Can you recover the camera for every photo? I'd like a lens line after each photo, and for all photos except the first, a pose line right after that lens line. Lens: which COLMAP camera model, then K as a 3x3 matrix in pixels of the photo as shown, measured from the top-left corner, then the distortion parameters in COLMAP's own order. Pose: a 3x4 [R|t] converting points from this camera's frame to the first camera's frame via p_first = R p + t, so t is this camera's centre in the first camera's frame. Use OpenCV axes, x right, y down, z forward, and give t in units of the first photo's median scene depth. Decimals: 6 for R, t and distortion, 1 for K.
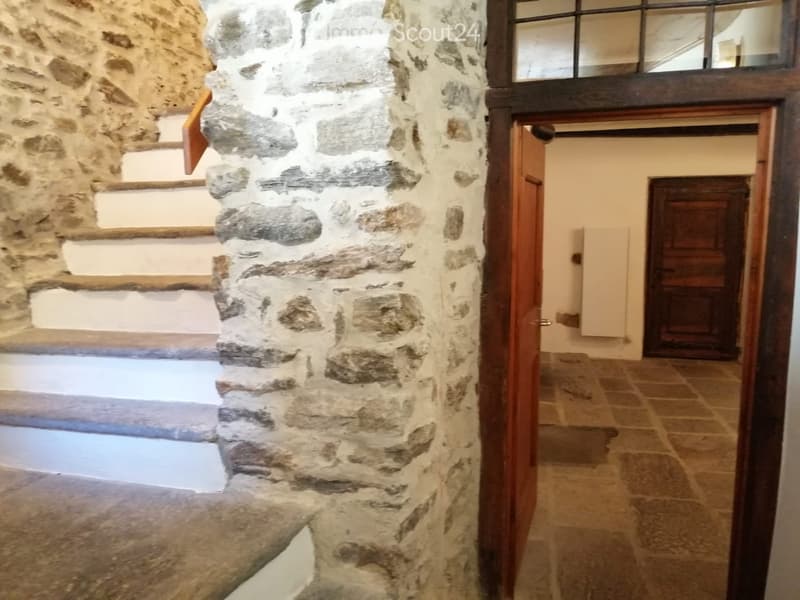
lens RADIAL K [[610.8, 0, 400.0], [0, 610.8, 300.0], [0, 0, 1]] dist [0.035216, -0.053857]
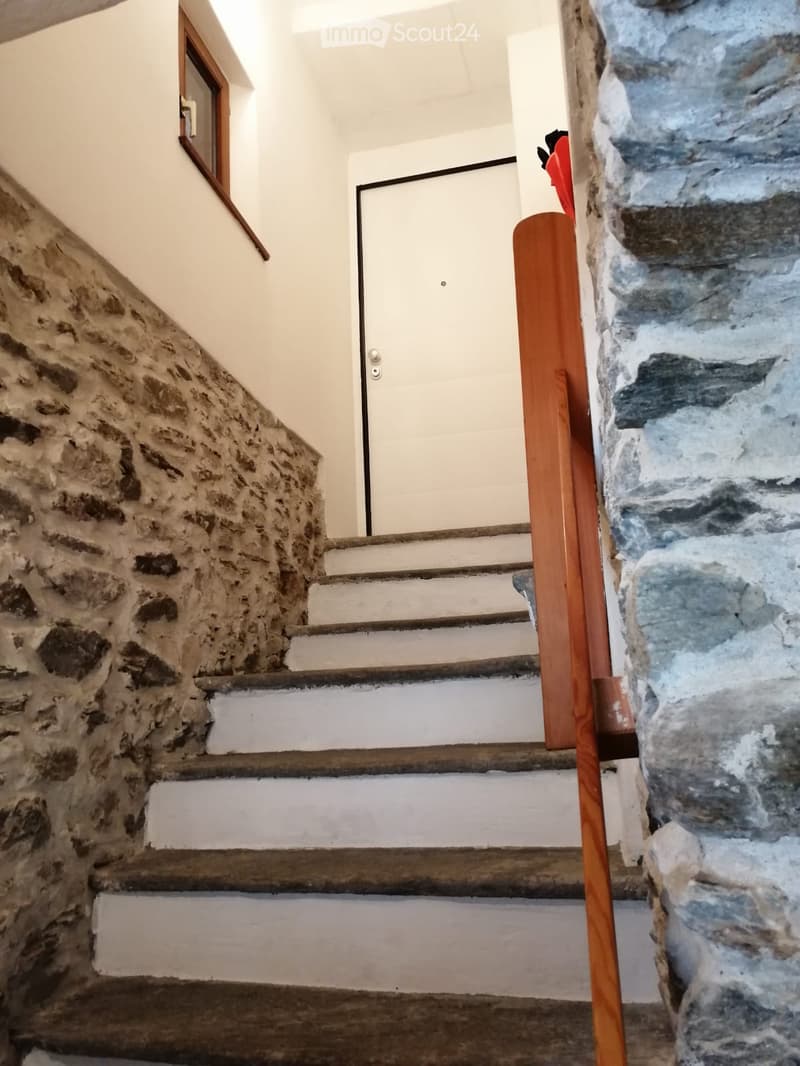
lens RADIAL K [[813.9, 0, 400.0], [0, 813.9, 533.0], [0, 0, 1]] dist [0.035216, -0.053857]
pose [[0.999630, -0.027194, 0.001090, -0.255932], [0.026220, 0.951573, -0.306304, -0.233527], [0.007293, 0.306219, 0.951933, 0.325084]]
